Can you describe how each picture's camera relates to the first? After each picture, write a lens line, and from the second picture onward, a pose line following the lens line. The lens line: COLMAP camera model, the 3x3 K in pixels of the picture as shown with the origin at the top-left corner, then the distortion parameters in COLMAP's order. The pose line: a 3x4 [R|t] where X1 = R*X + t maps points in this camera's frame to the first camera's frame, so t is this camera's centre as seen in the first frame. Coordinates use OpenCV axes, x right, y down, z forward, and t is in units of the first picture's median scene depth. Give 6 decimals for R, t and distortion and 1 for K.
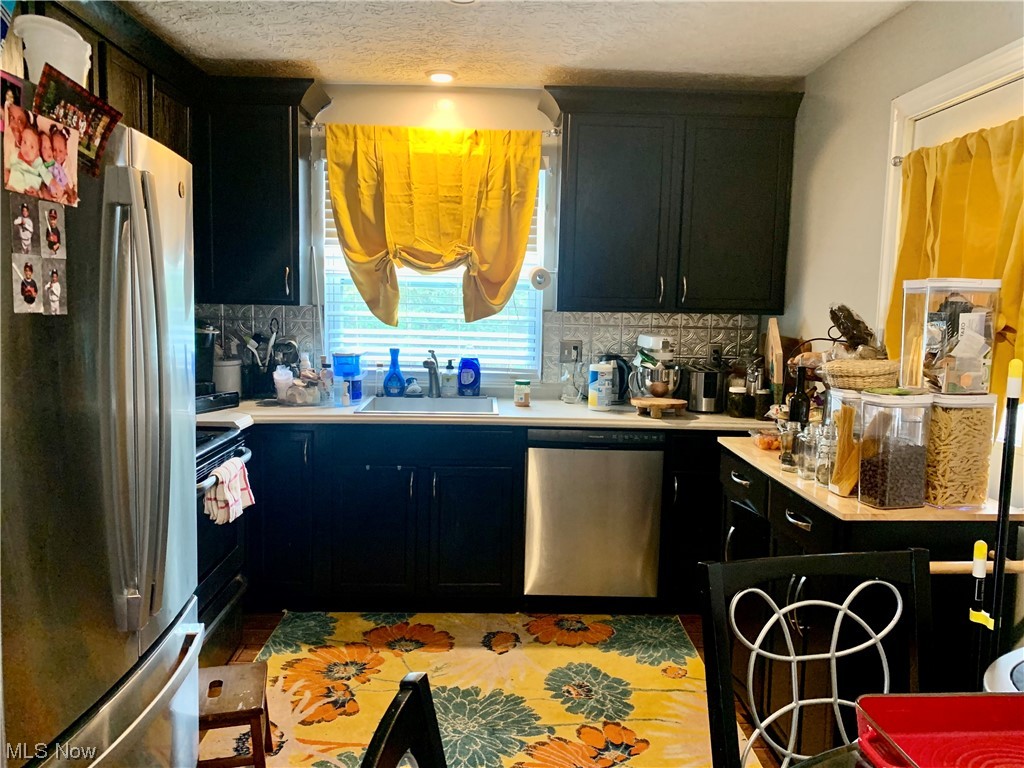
lens RADIAL K [[777.3, 0, 506.0], [0, 777.3, 379.8], [0, 0, 1]] dist [0.027579, -0.042608]
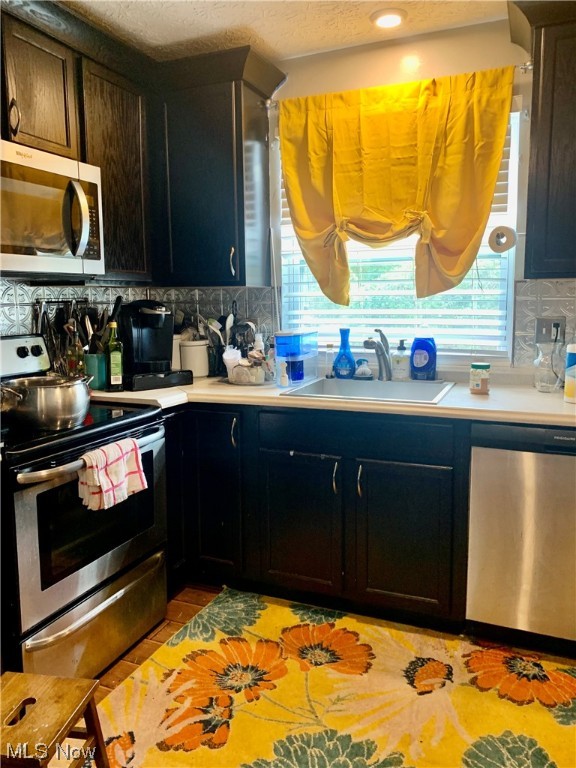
lens RADIAL K [[583.0, 0, 288.2], [0, 583.0, 379.1], [0, 0, 1]] dist [0.027579, -0.042608]
pose [[0.909686, 0.024386, -0.414580, 0.097186], [-0.013566, 0.999487, 0.029024, 0.002611], [0.415075, -0.020778, 0.909550, 0.331008]]
